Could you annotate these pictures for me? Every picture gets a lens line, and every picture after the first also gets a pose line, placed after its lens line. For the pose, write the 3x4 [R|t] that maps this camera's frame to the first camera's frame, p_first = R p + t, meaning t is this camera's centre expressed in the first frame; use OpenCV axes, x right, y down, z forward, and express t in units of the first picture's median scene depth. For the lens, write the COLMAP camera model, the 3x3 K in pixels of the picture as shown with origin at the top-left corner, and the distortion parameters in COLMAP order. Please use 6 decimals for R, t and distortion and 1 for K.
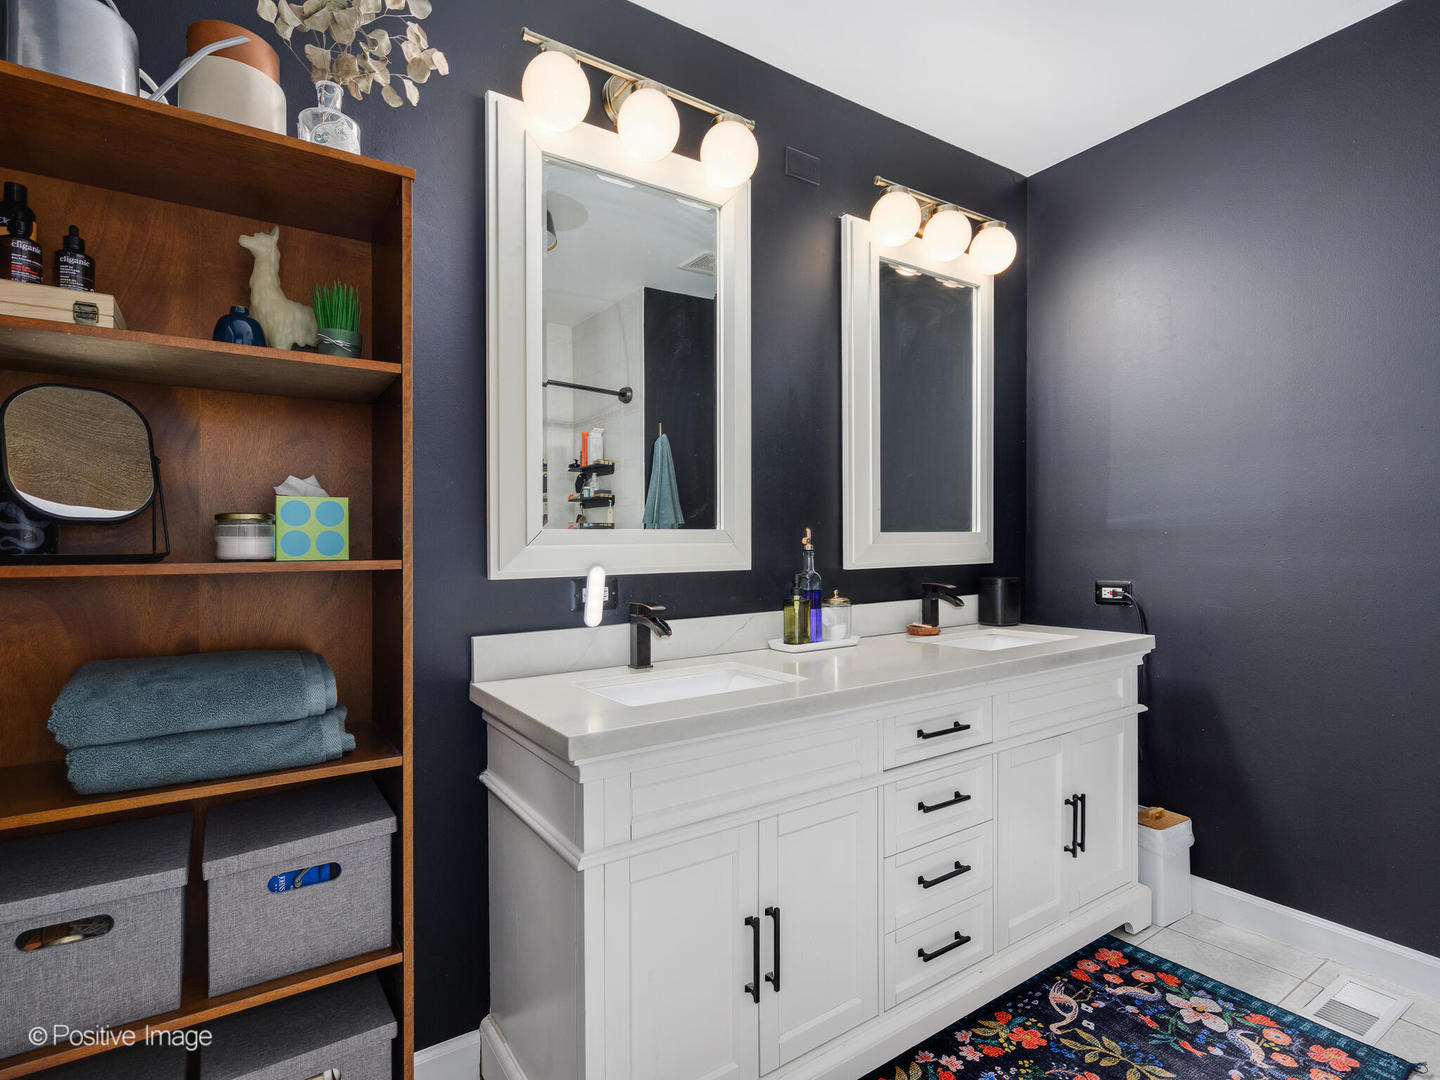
lens RADIAL K [[715.4, 0, 730.9], [0, 715.4, 544.5], [0, 0, 1]] dist [-0.000737, 0.001280]
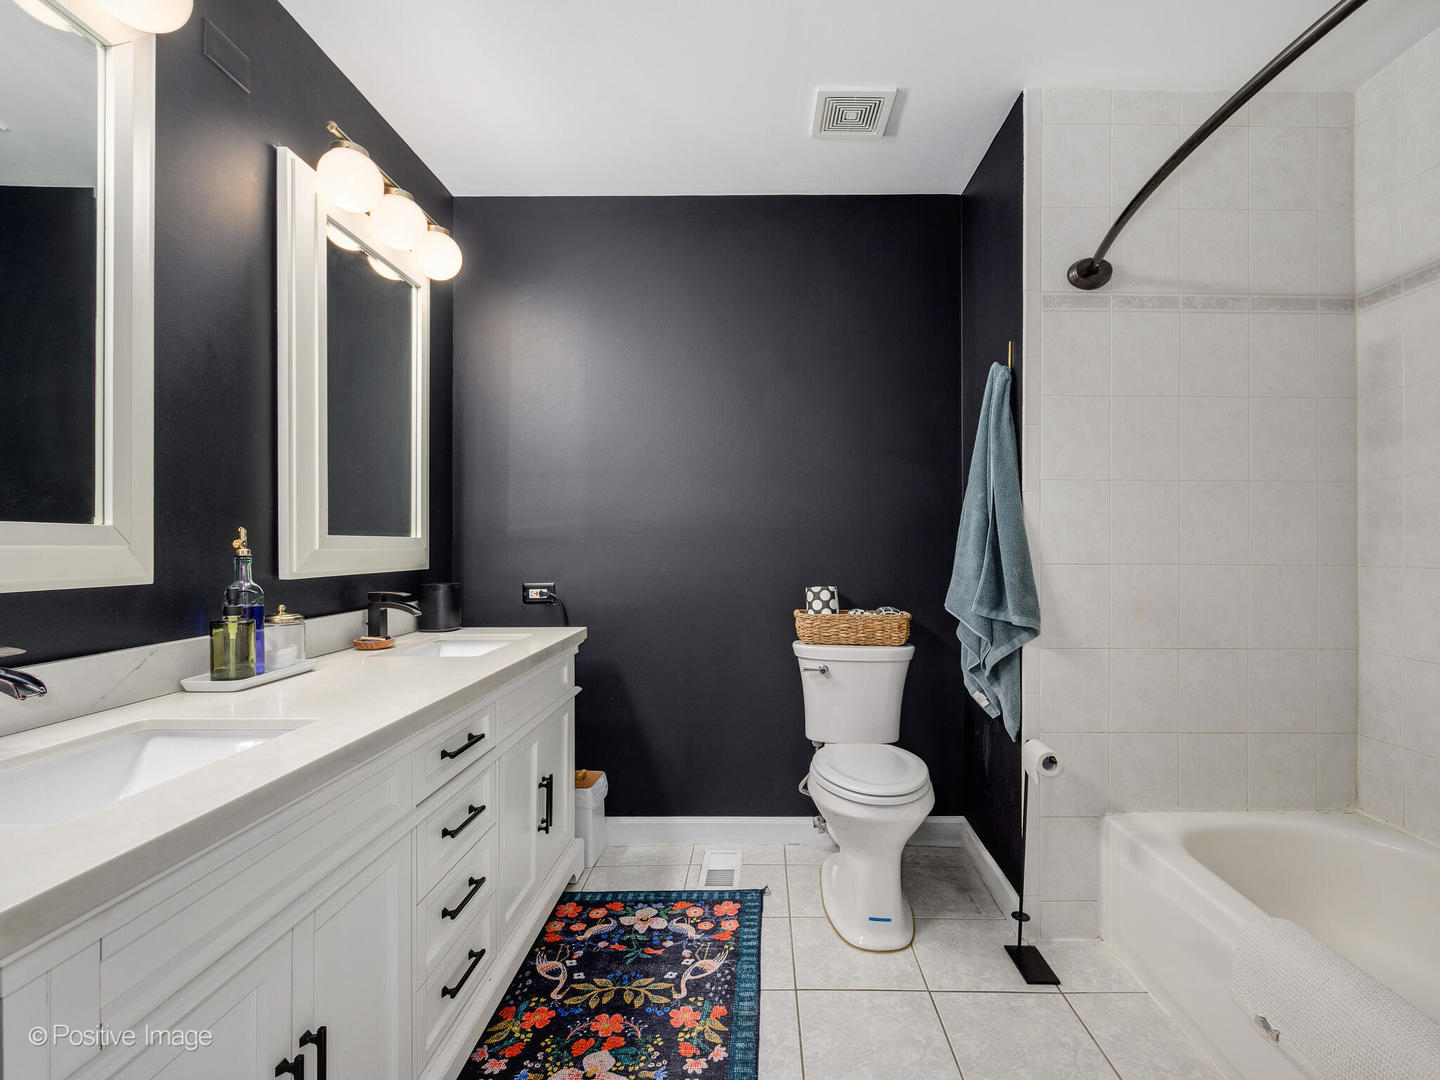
lens RADIAL K [[658.2, 0, 724.5], [0, 658.2, 549.4], [0, 0, 1]] dist [-0.002694, -0.000691]
pose [[0.580485, 0.009175, 0.814219, -0.200149], [-0.006588, 0.999957, -0.006571, 0.002706], [-0.814244, -0.001549, 0.580521, 0.193988]]
